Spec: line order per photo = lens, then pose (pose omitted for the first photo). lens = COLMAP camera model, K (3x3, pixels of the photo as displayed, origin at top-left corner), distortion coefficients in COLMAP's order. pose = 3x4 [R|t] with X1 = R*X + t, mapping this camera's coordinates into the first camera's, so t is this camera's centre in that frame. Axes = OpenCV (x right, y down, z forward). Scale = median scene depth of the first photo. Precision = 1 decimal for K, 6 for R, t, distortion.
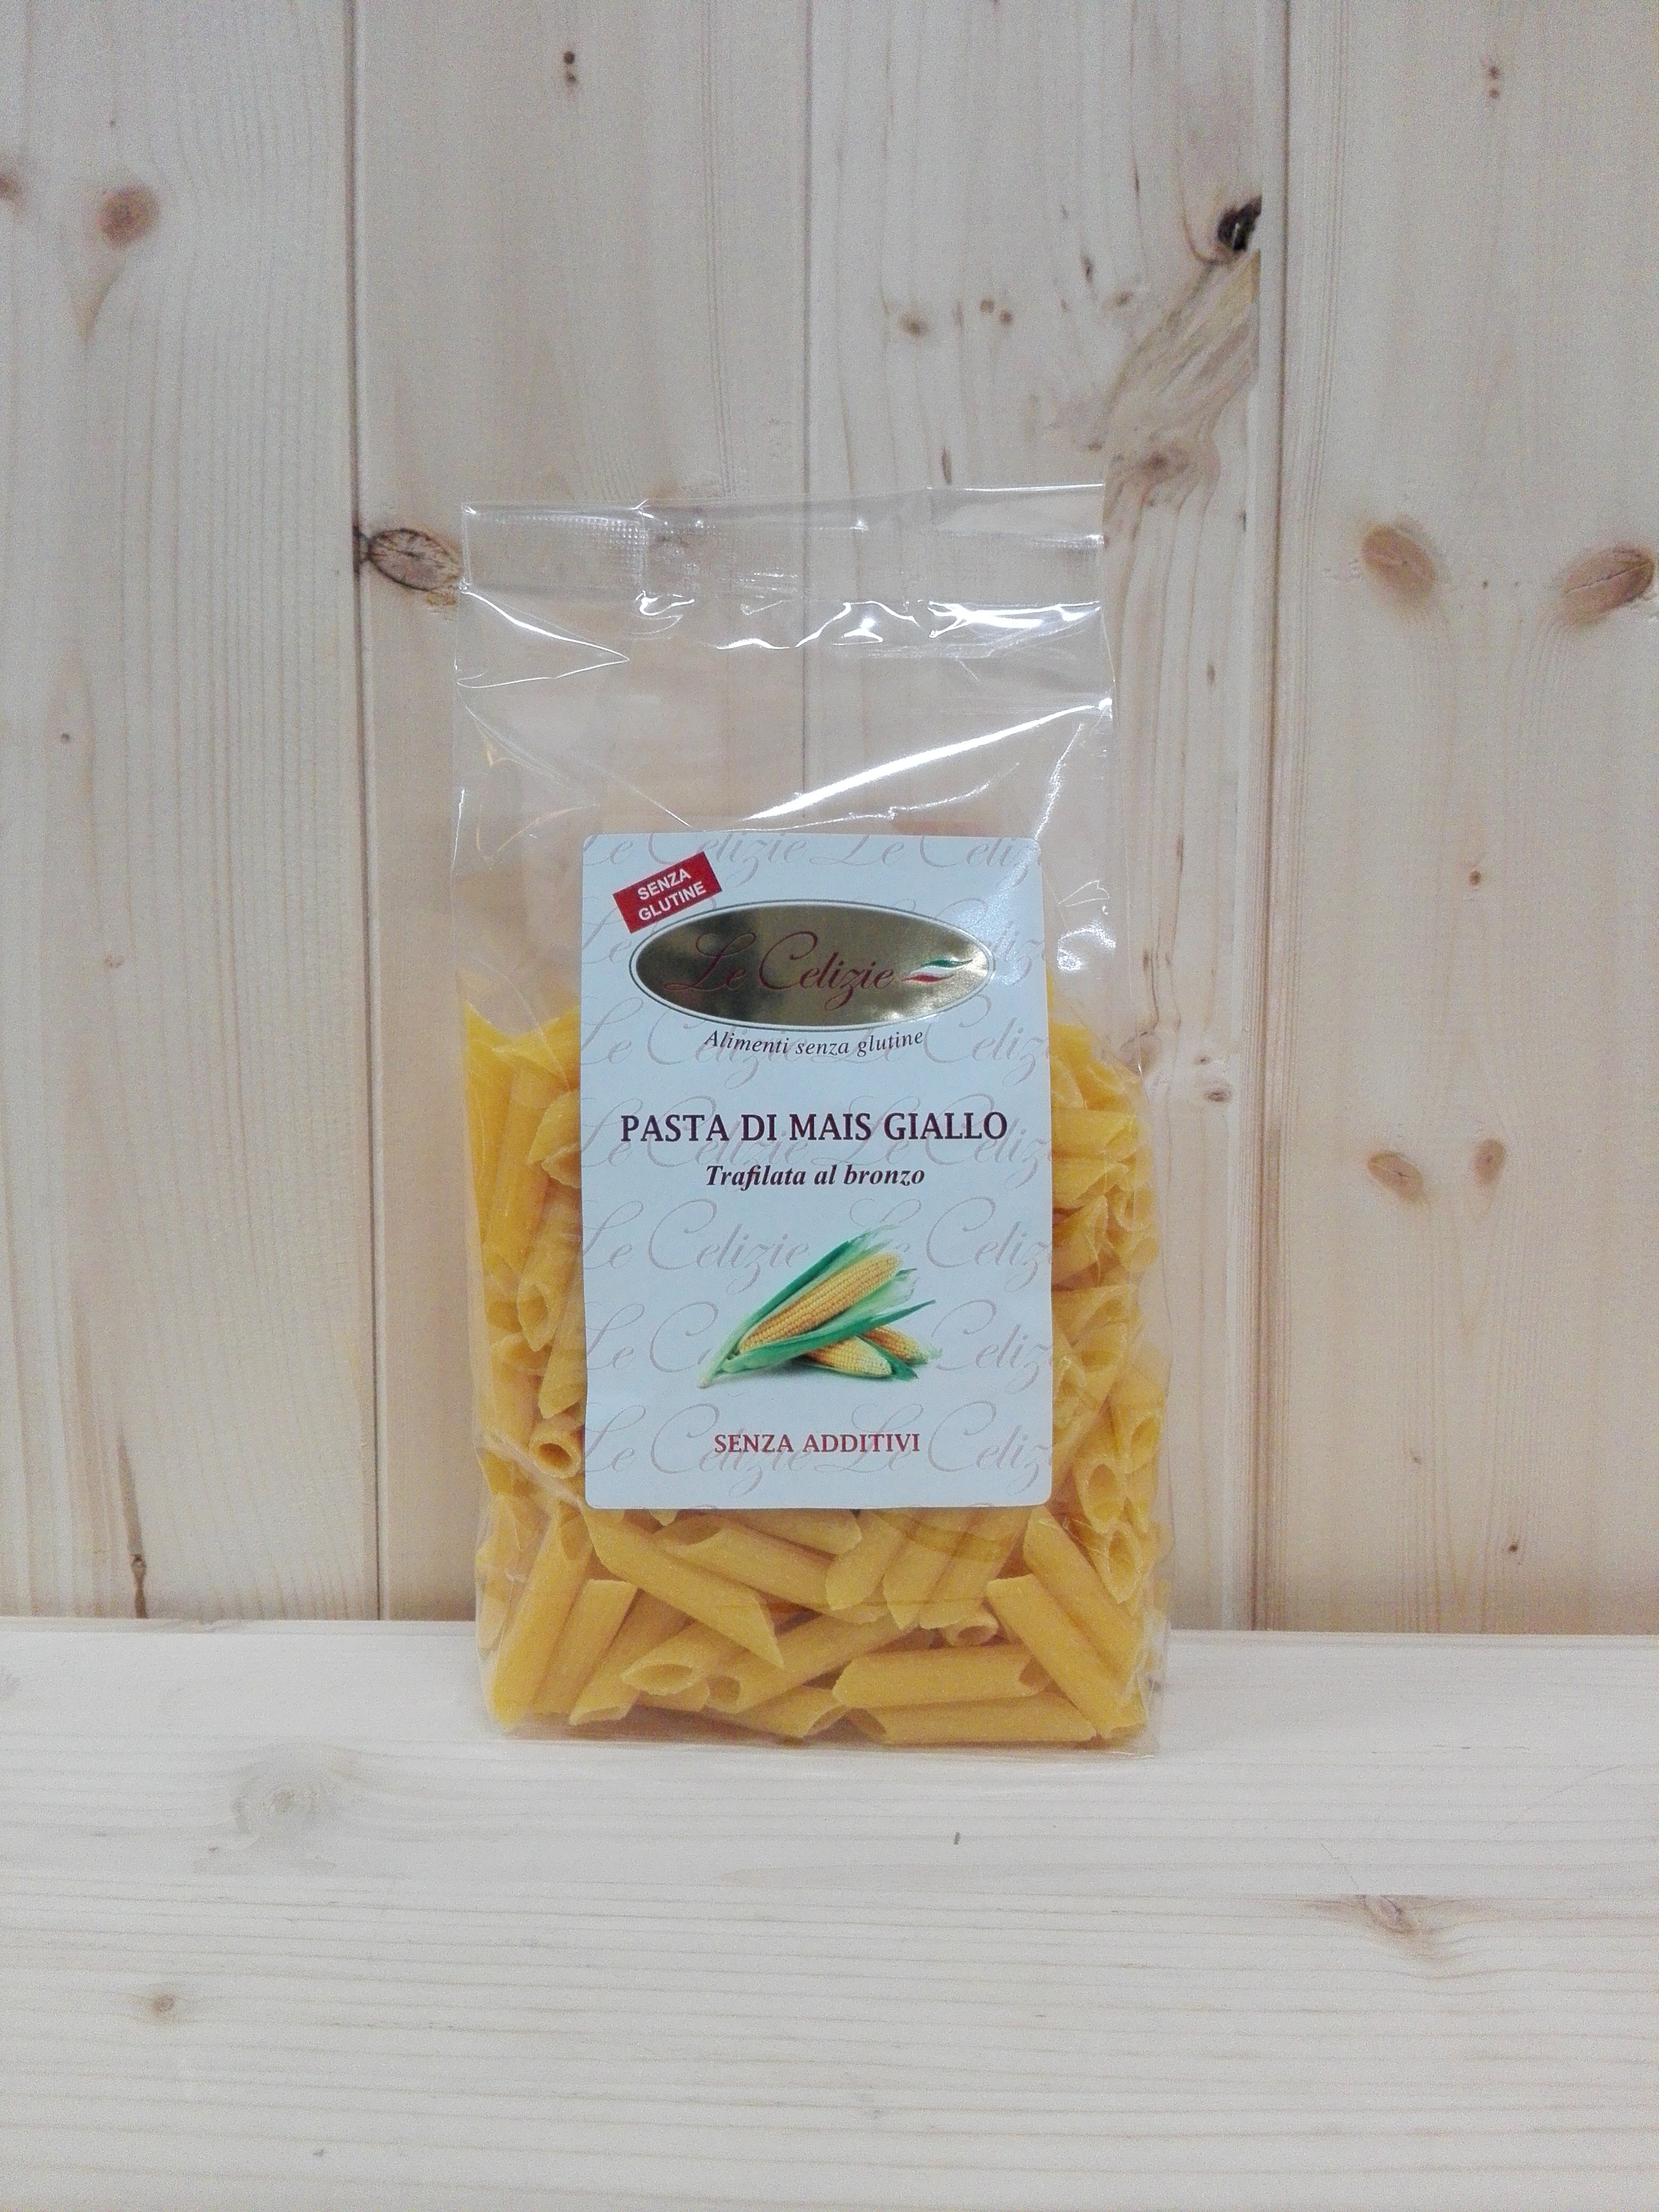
lens RADIAL K [[1784.2, 0, 794.8], [0, 1784.2, 1104.2], [0, 0, 1]] dist [0.089606, -0.195086]
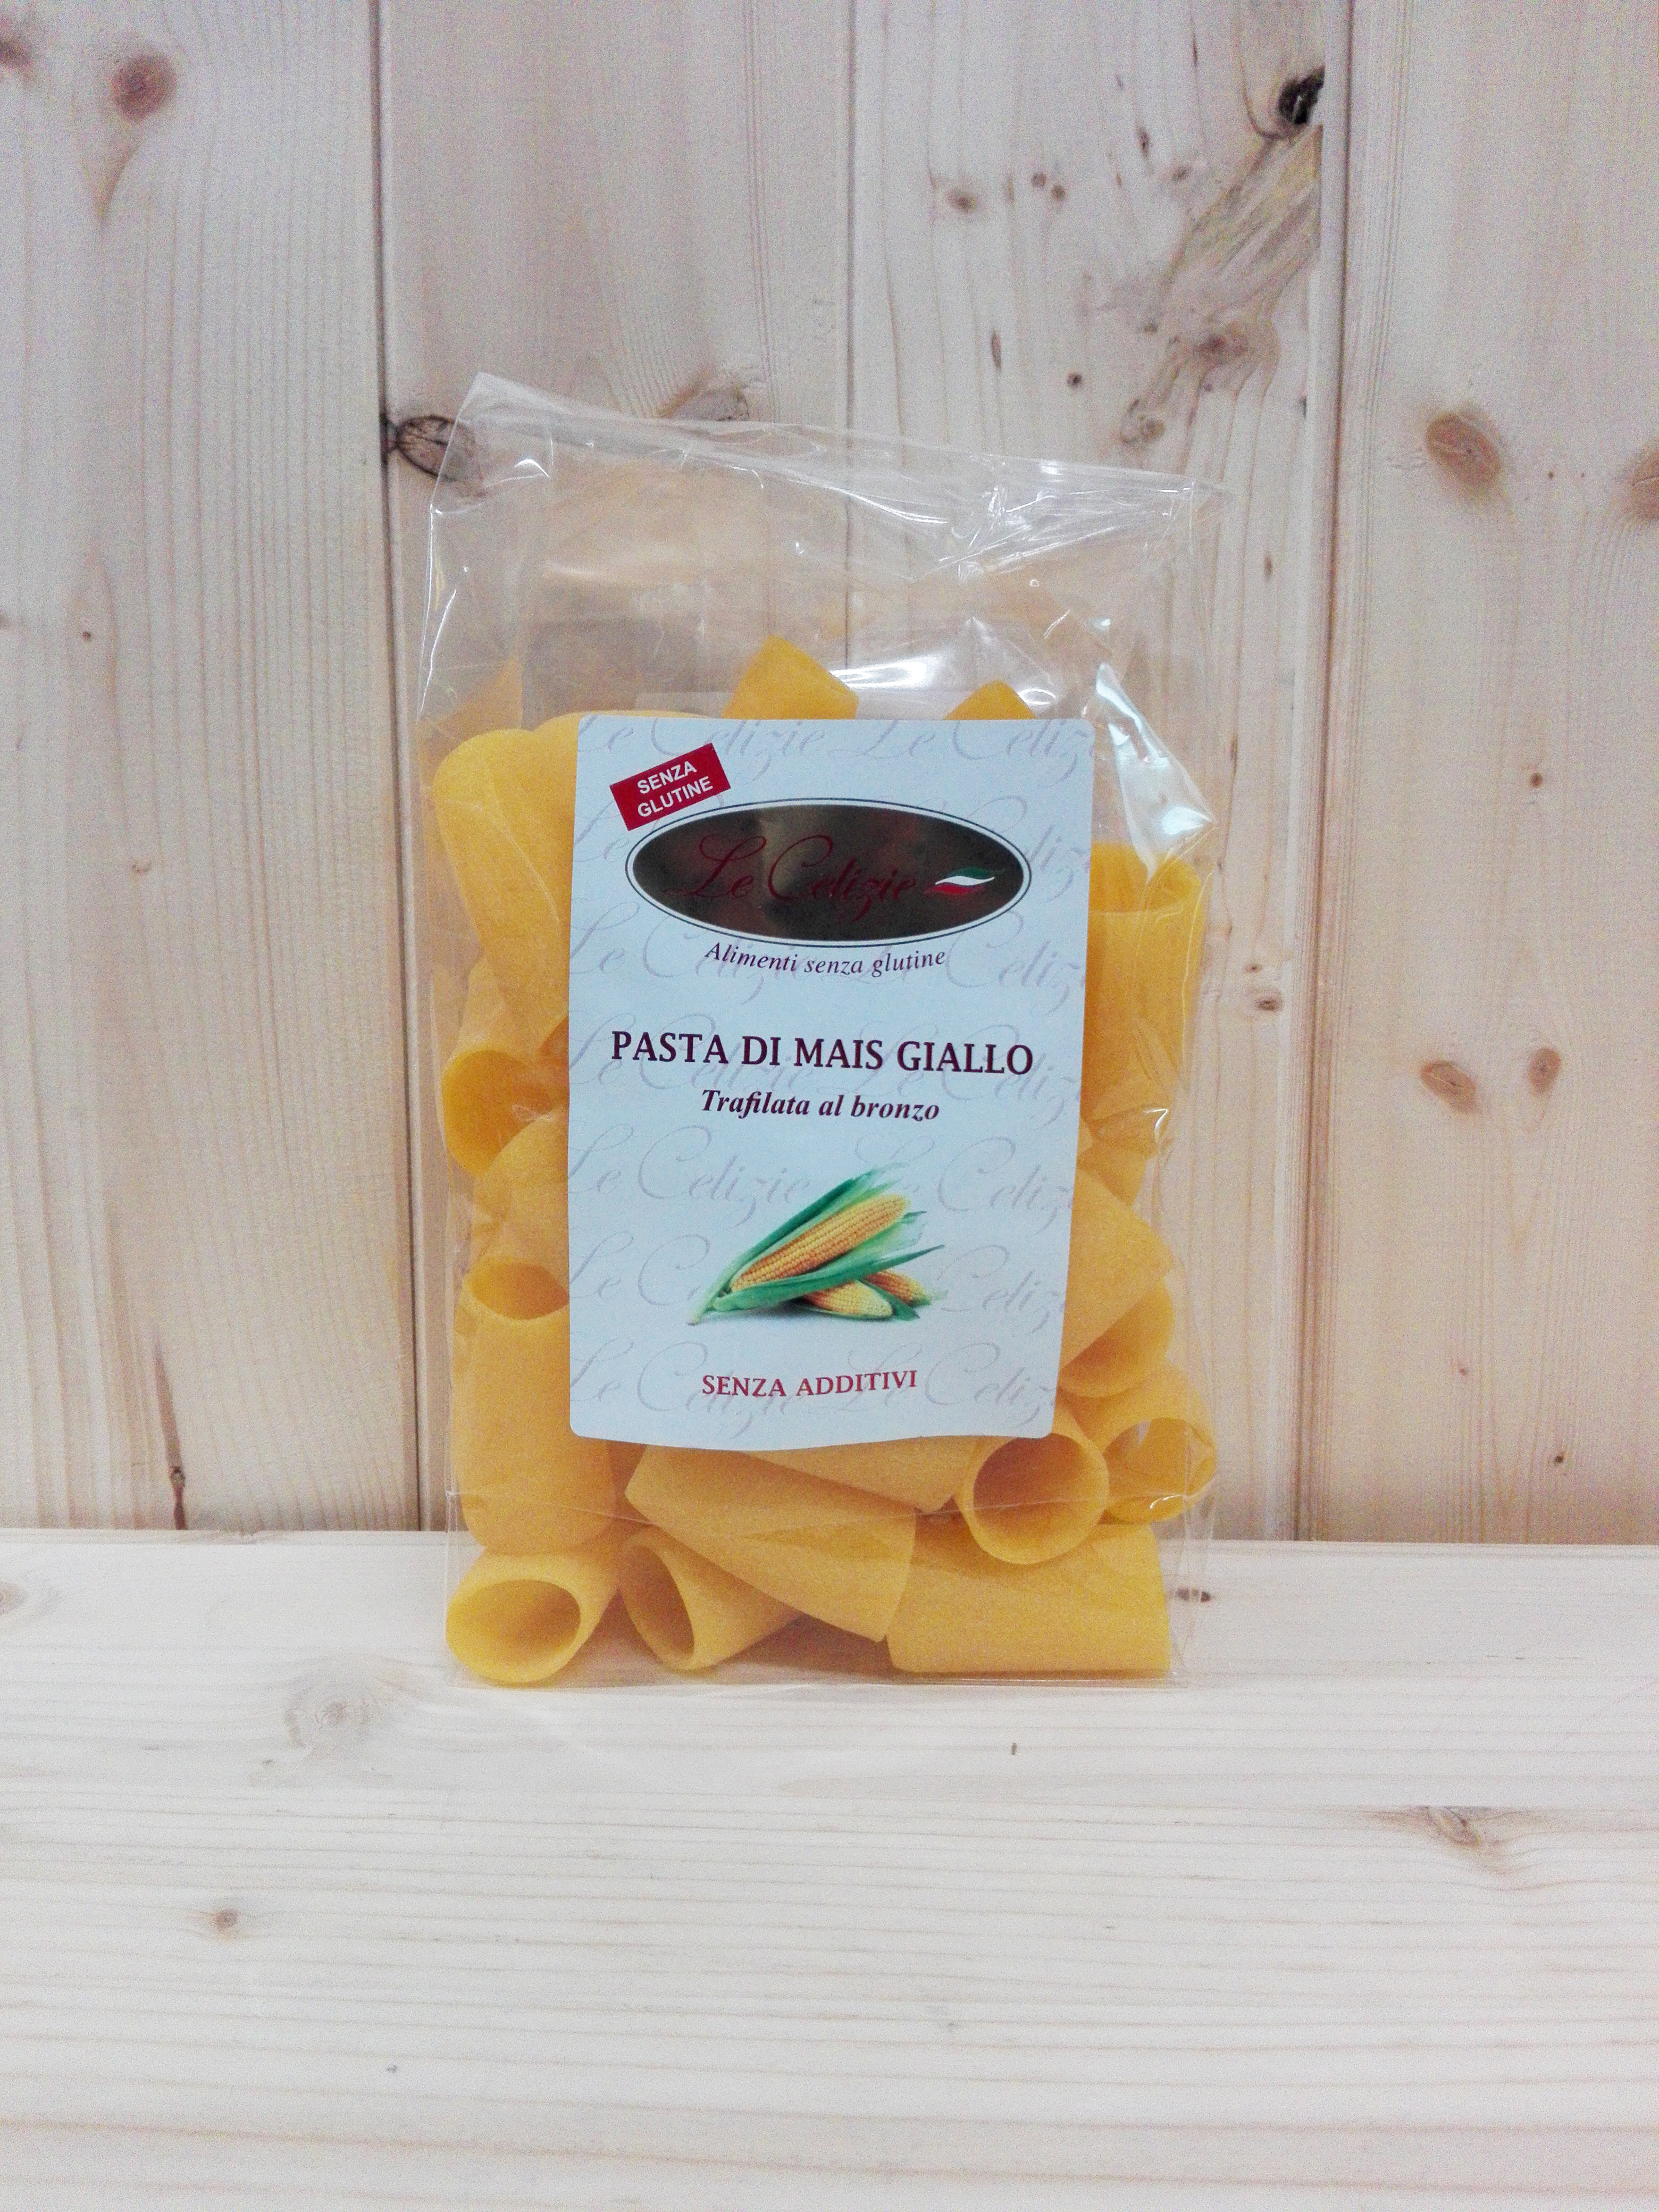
lens RADIAL K [[1784.2, 0, 795.3], [0, 1784.2, 1102.4], [0, 0, 1]] dist [0.089606, -0.195086]
pose [[0.999999, -0.001162, 0.000891, -0.024383], [0.001116, 0.998792, 0.049129, 0.000504], [-0.000947, -0.049128, 0.998792, 0.017118]]
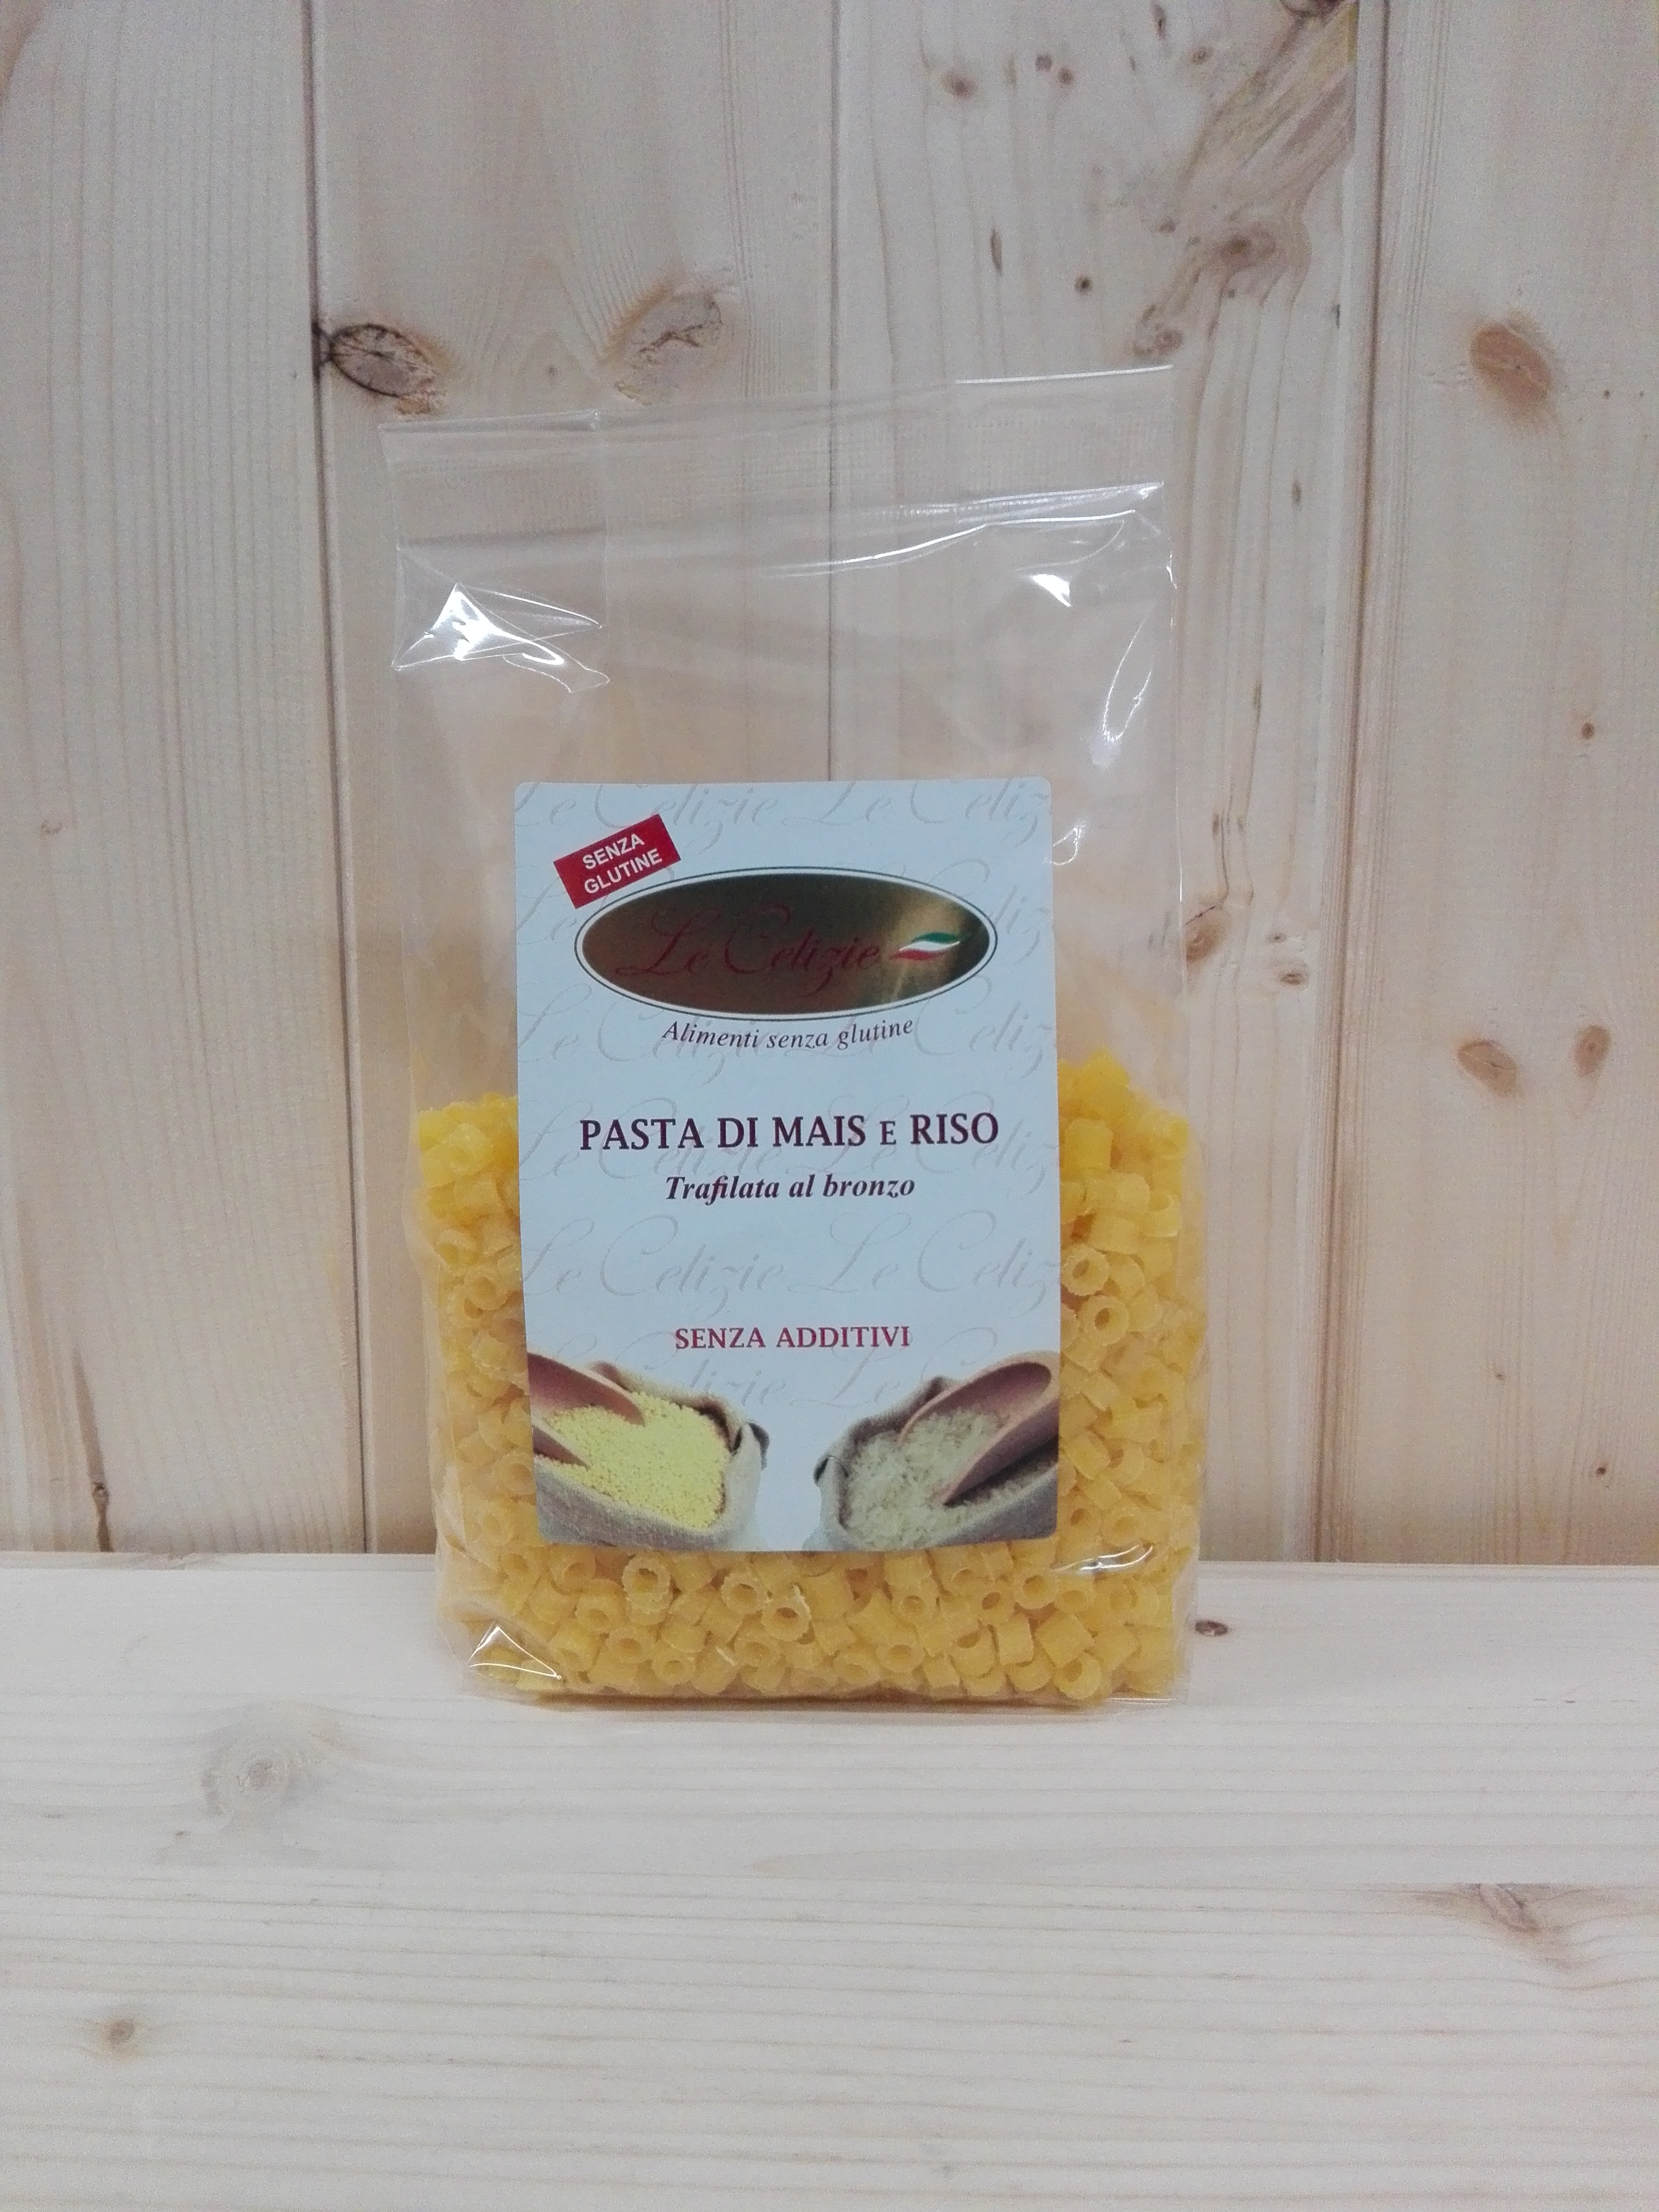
lens RADIAL K [[1784.2, 0, 793.3], [0, 1784.2, 1101.6], [0, 0, 1]] dist [0.089606, -0.195086]
pose [[0.999975, -0.002005, 0.006813, -0.019919], [0.001519, 0.997502, 0.070620, -0.006954], [-0.006937, -0.070608, 0.997480, 0.105771]]
